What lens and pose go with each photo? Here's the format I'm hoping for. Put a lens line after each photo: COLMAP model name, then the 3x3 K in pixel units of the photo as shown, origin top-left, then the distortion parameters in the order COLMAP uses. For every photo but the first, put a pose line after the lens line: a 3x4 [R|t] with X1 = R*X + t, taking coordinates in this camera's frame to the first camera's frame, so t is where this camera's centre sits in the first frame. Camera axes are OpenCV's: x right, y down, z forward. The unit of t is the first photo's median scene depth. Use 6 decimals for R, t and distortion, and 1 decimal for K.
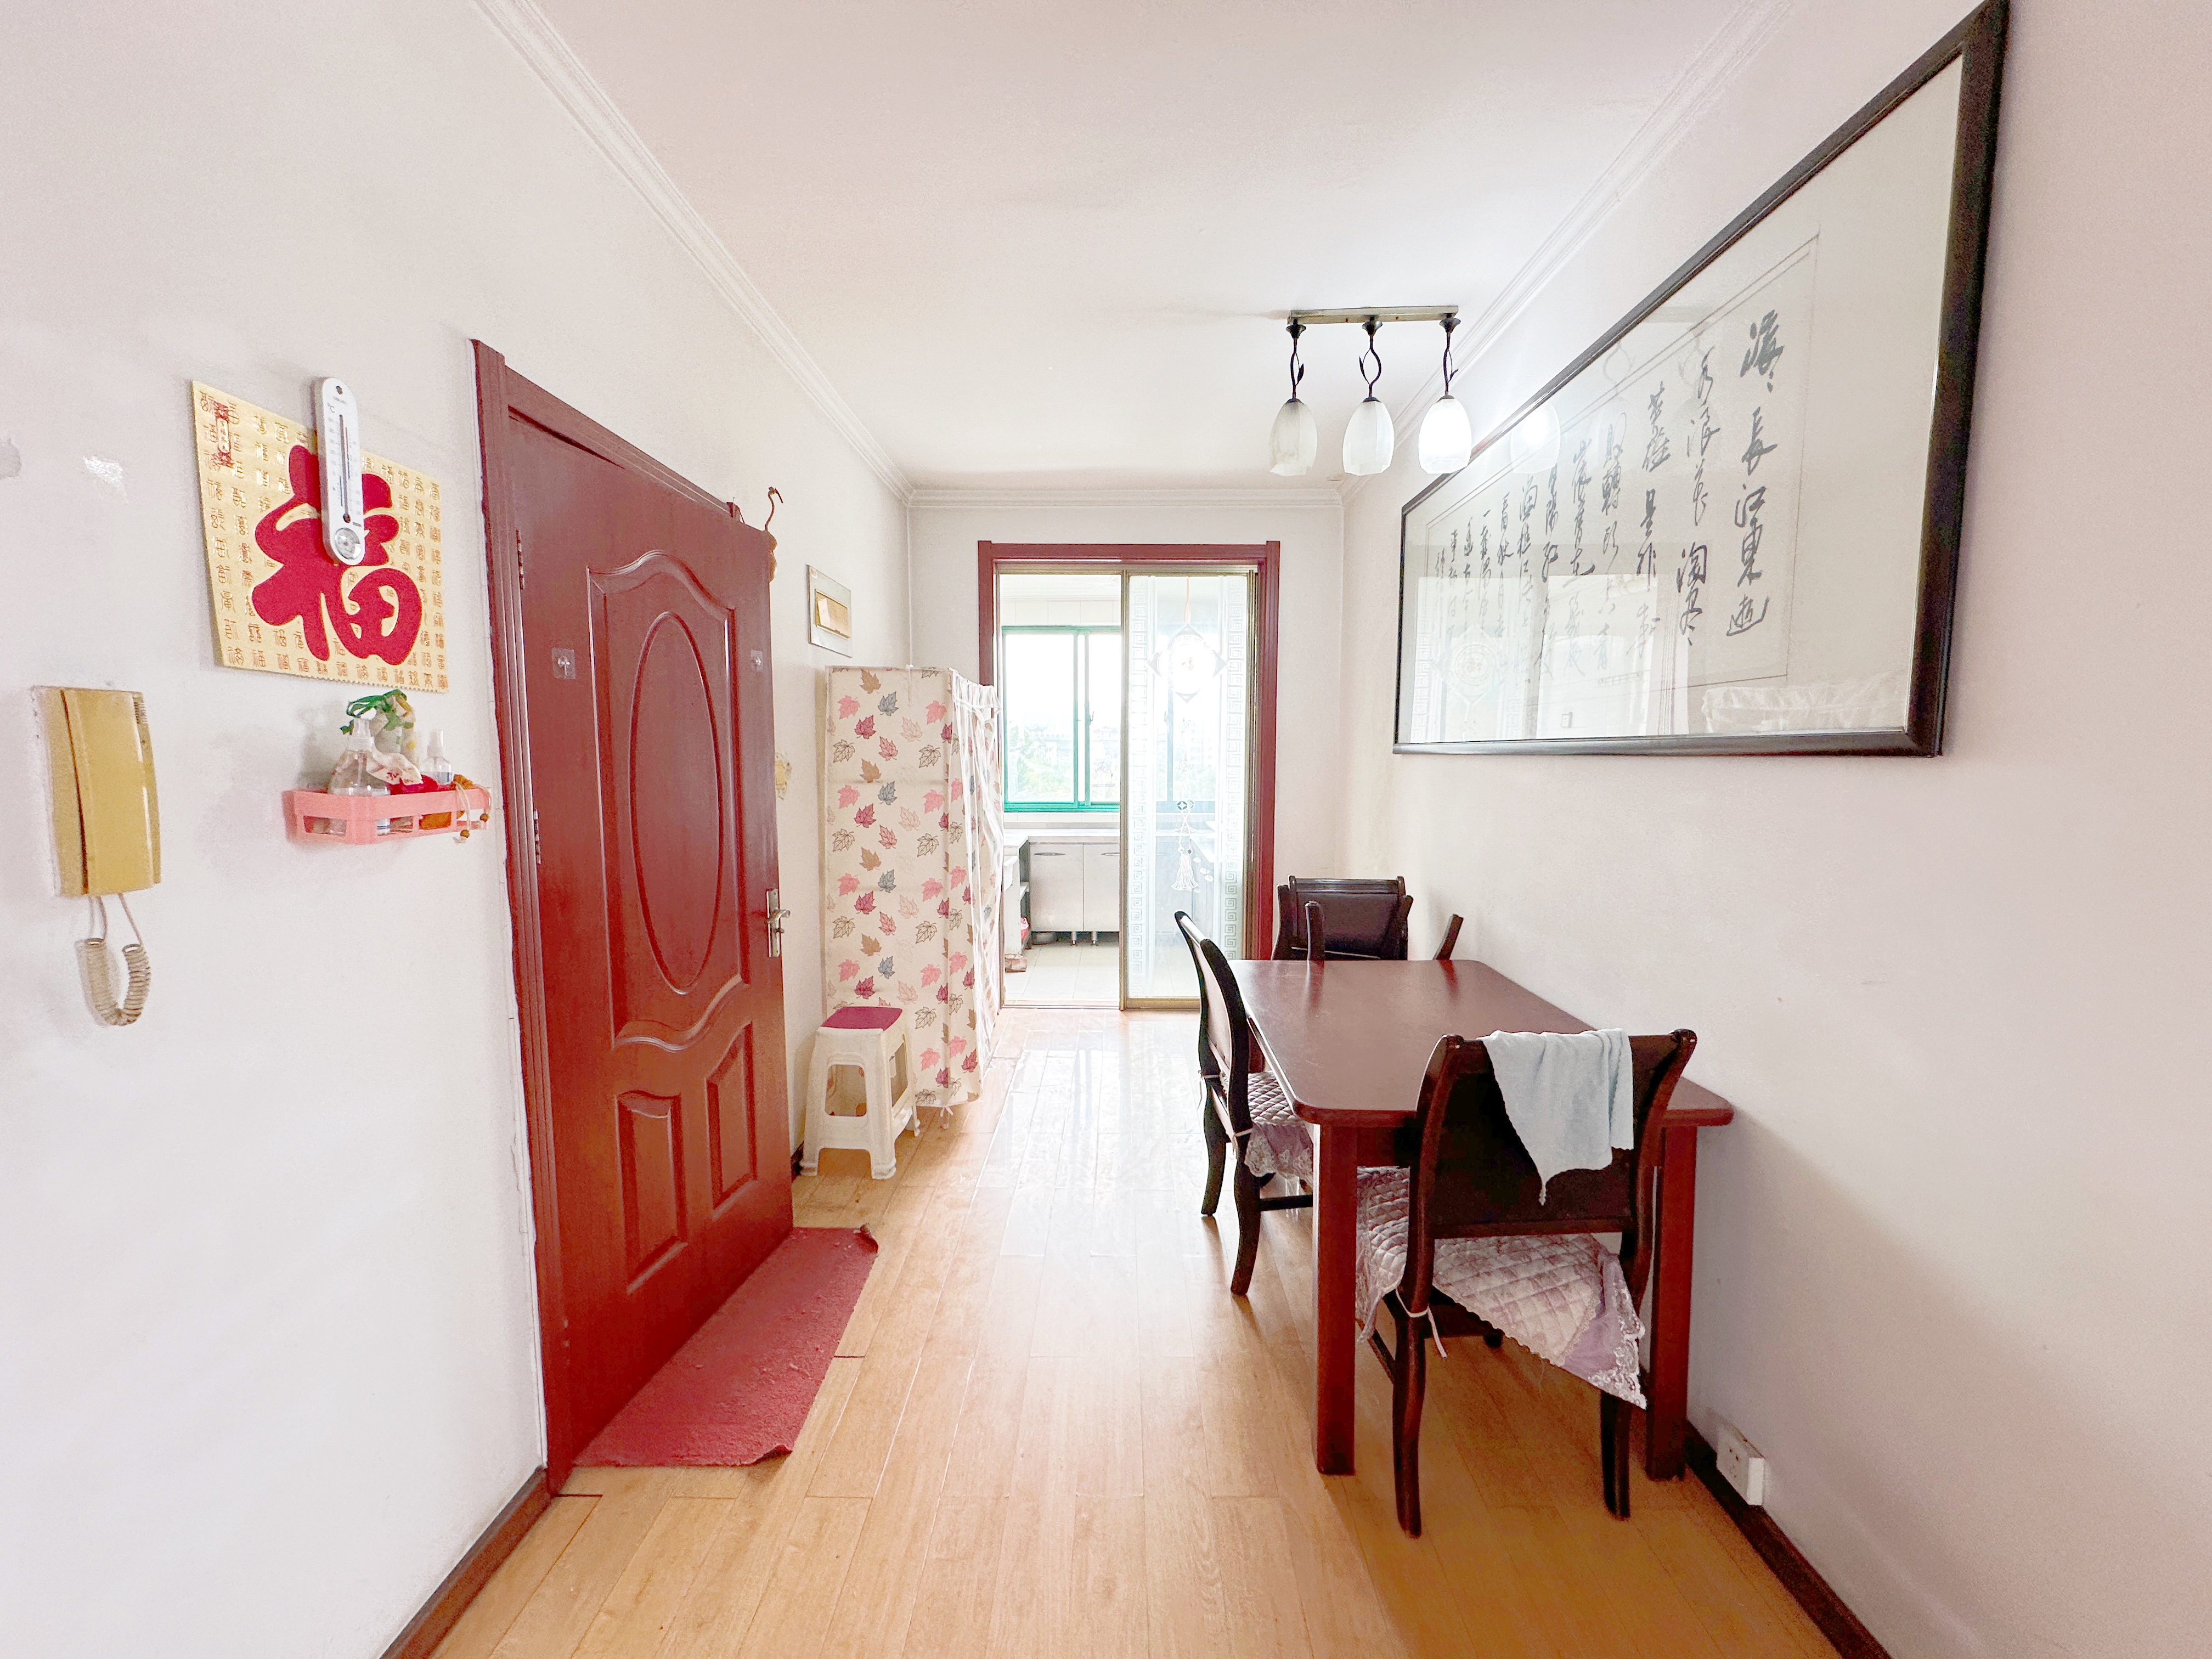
lens RADIAL K [[884.4, 0, 1107.4], [0, 884.4, 831.1], [0, 0, 1]] dist [-0.000082, 0.000000]
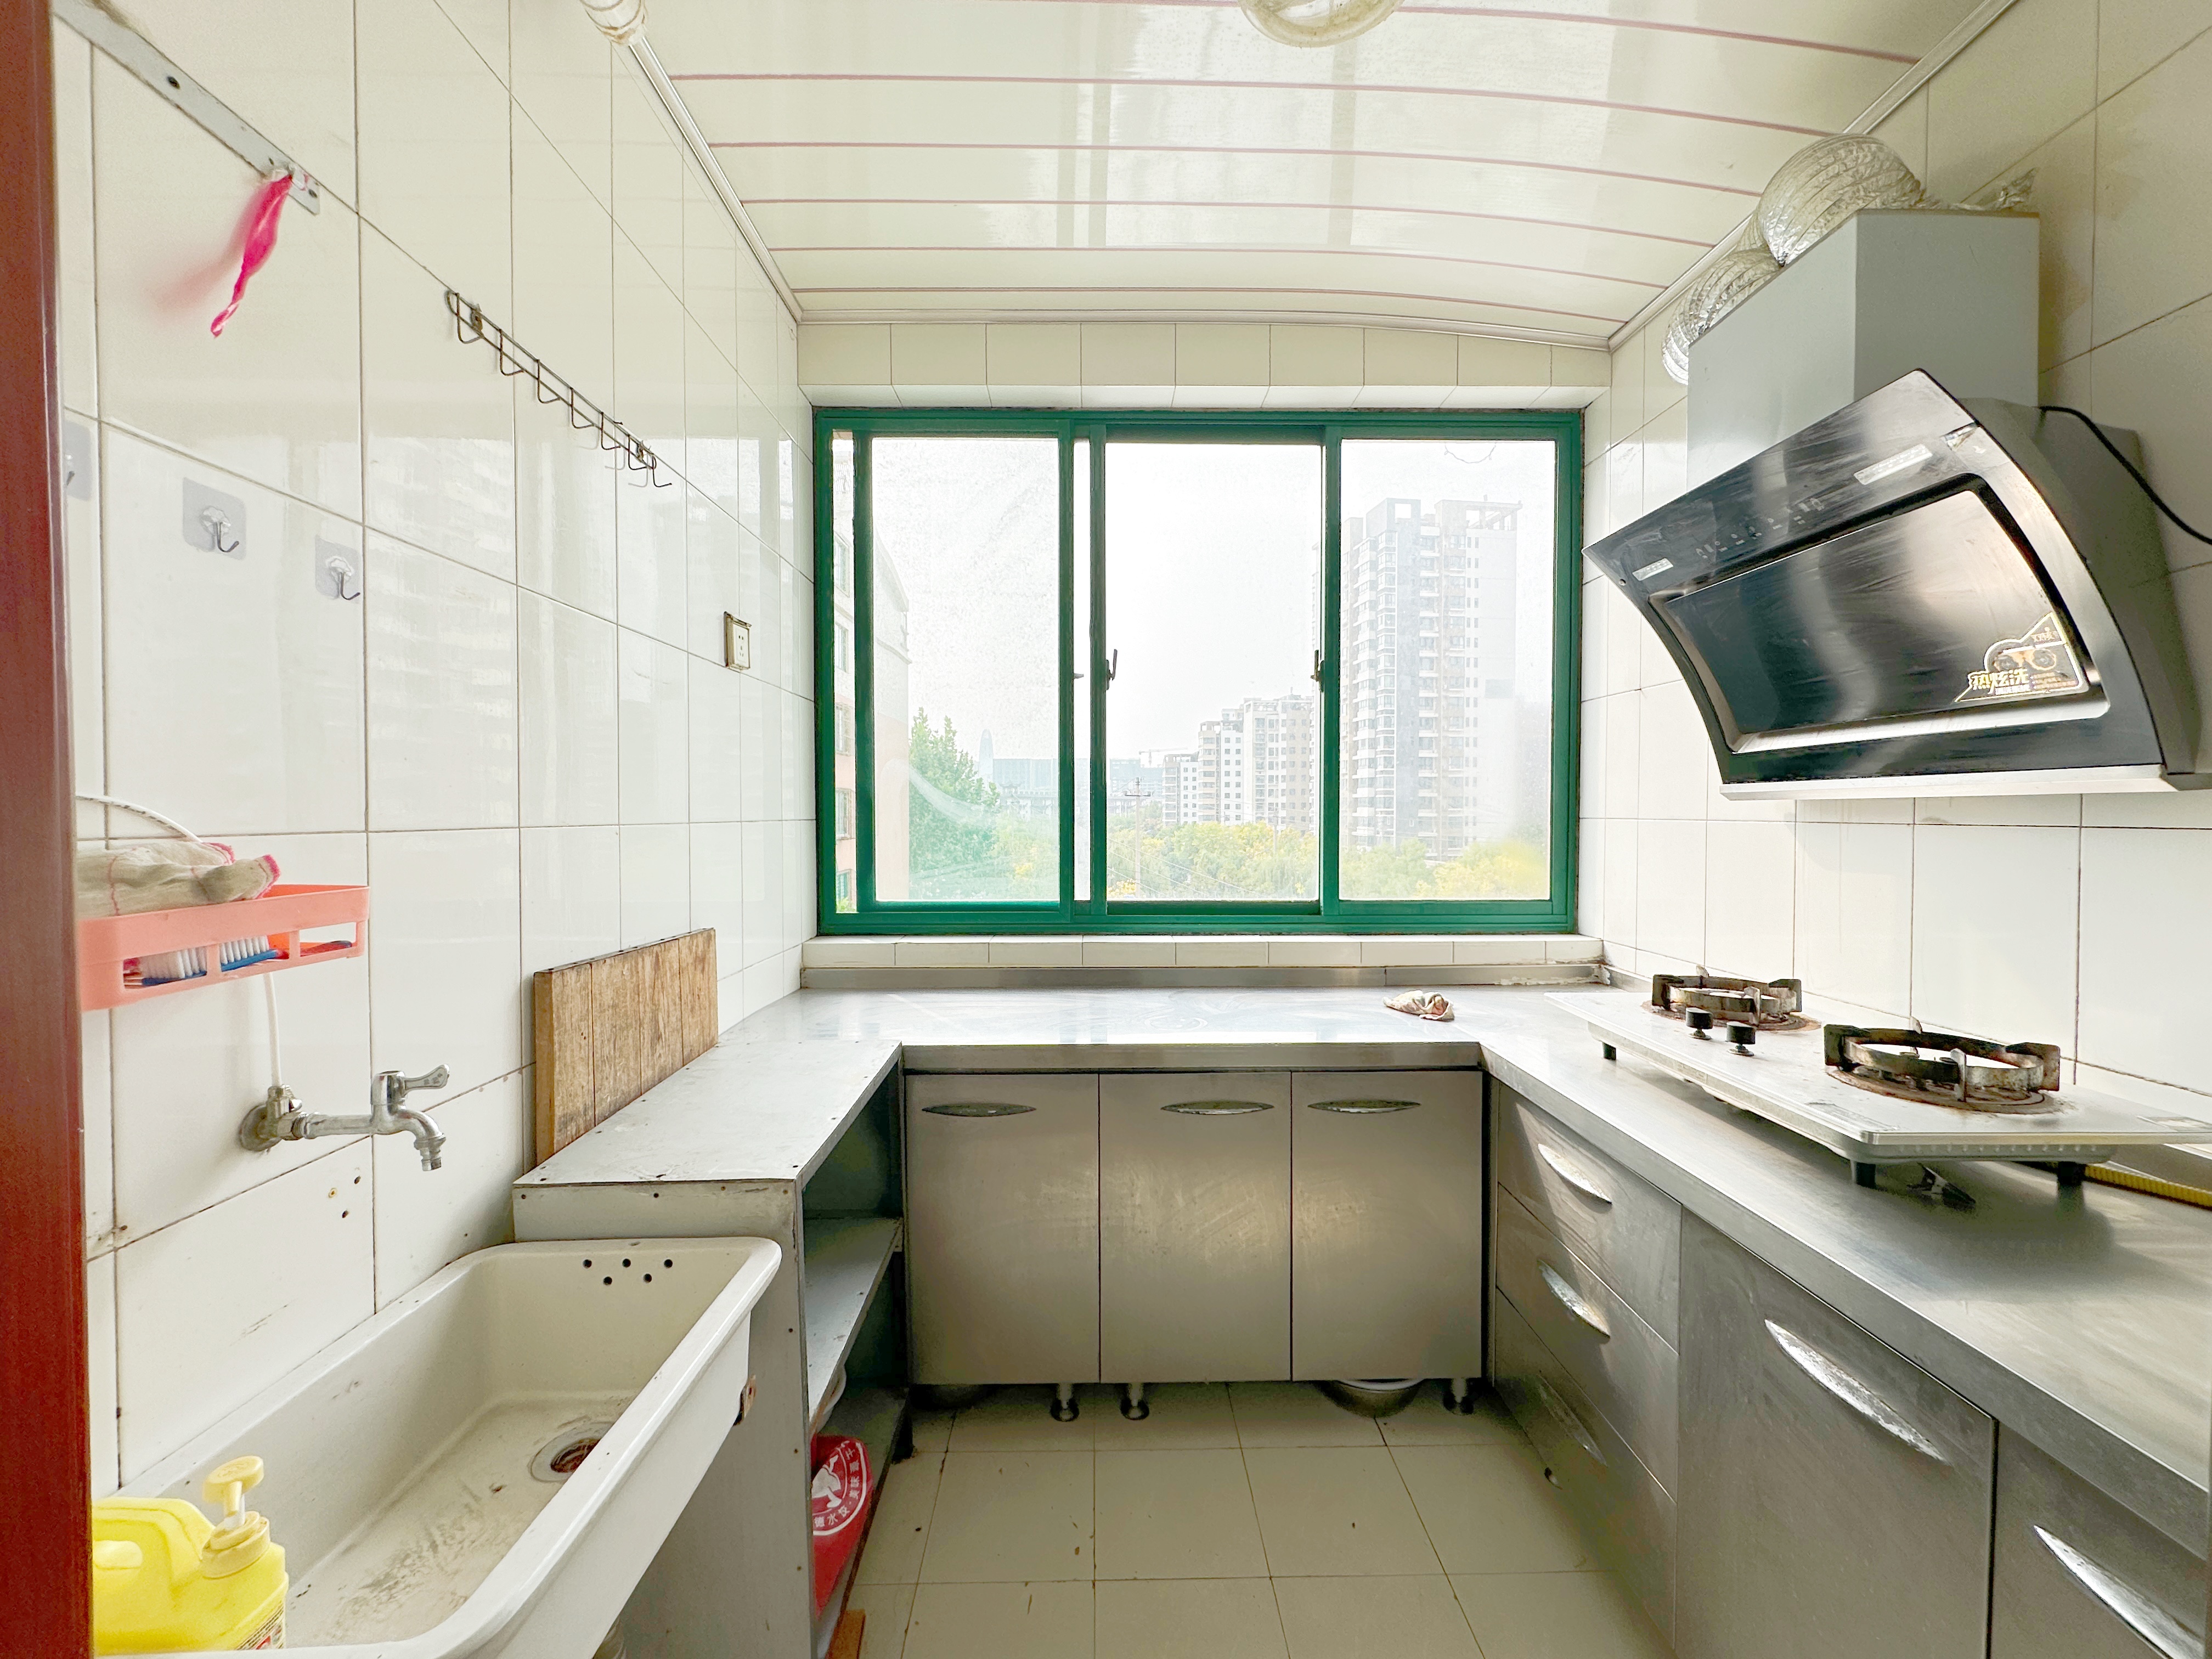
lens RADIAL K [[884.4, 0, 1109.1], [0, 884.4, 825.7], [0, 0, 1]] dist [-0.000082, 0.000000]
pose [[0.999507, 0.000643, 0.031404, -0.044494], [0.001171, 0.998334, -0.057690, -0.065104], [-0.031389, 0.057698, 0.997841, 0.962818]]
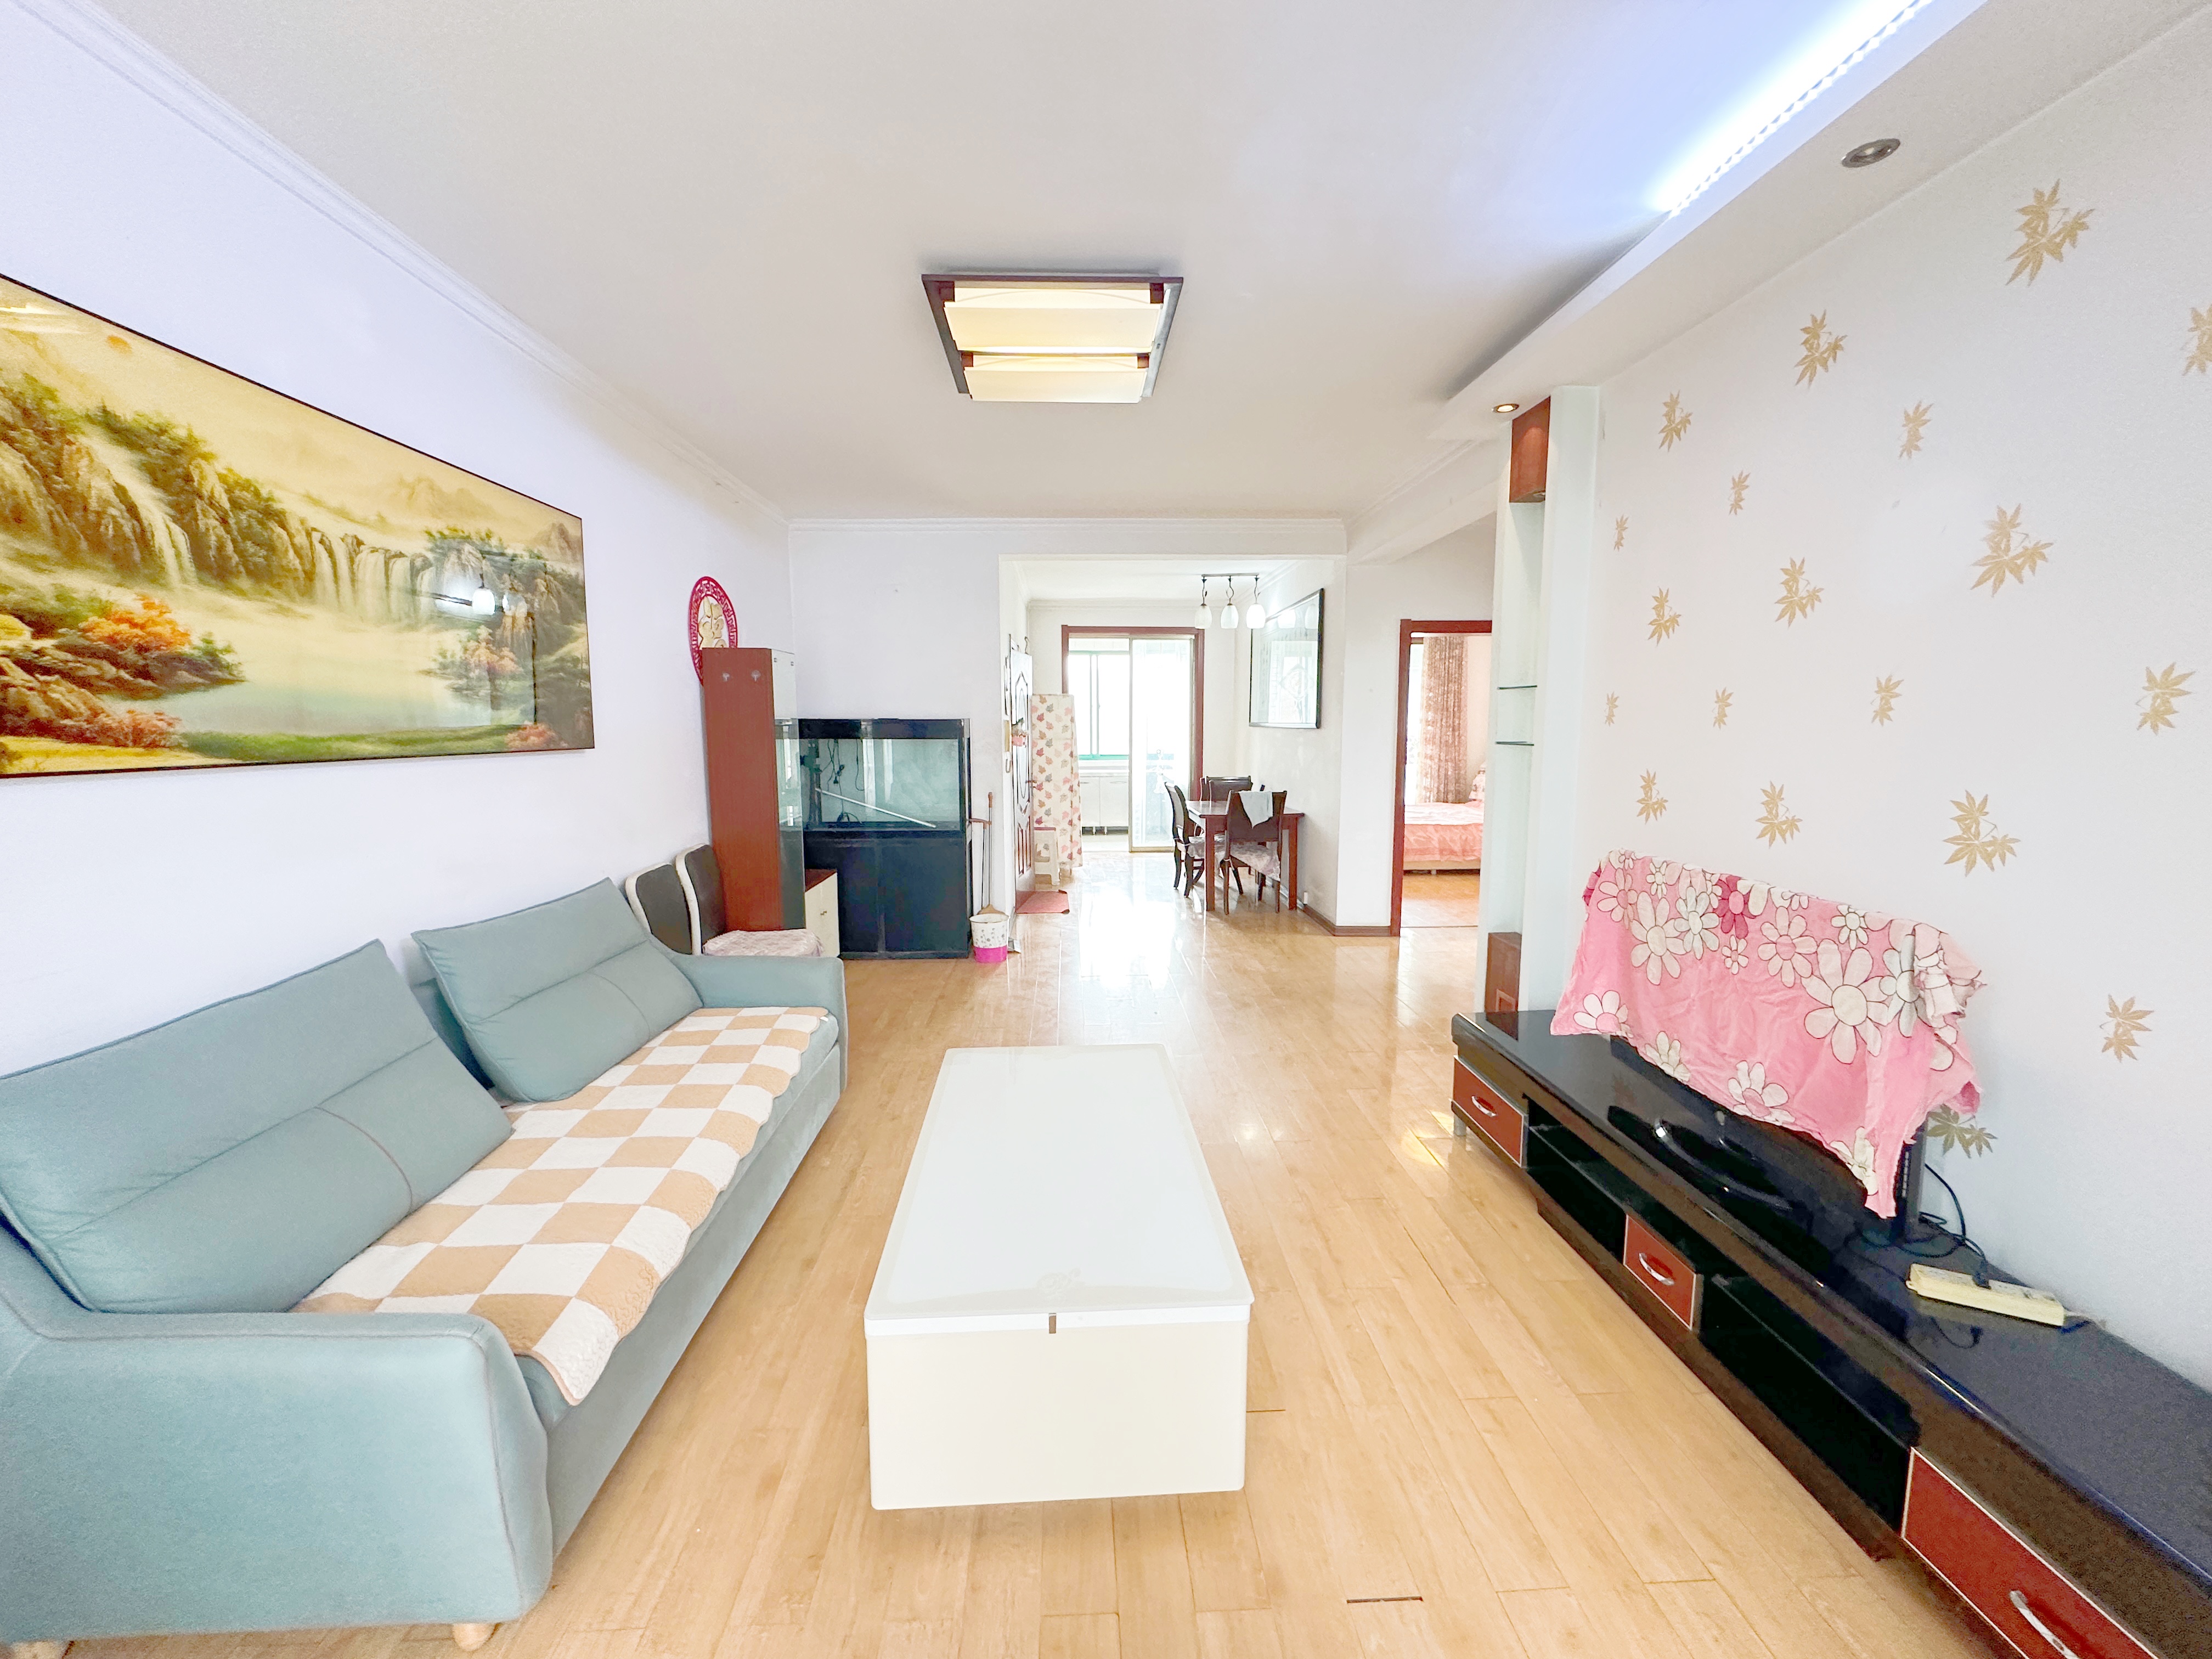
lens RADIAL K [[884.4, 0, 1104.4], [0, 884.4, 830.9], [0, 0, 1]] dist [-0.000082, 0.000000]
pose [[0.998886, -0.010475, 0.046005, -0.206379], [0.008747, 0.999255, 0.037593, 0.113938], [-0.046364, -0.037148, 0.998234, -1.546168]]
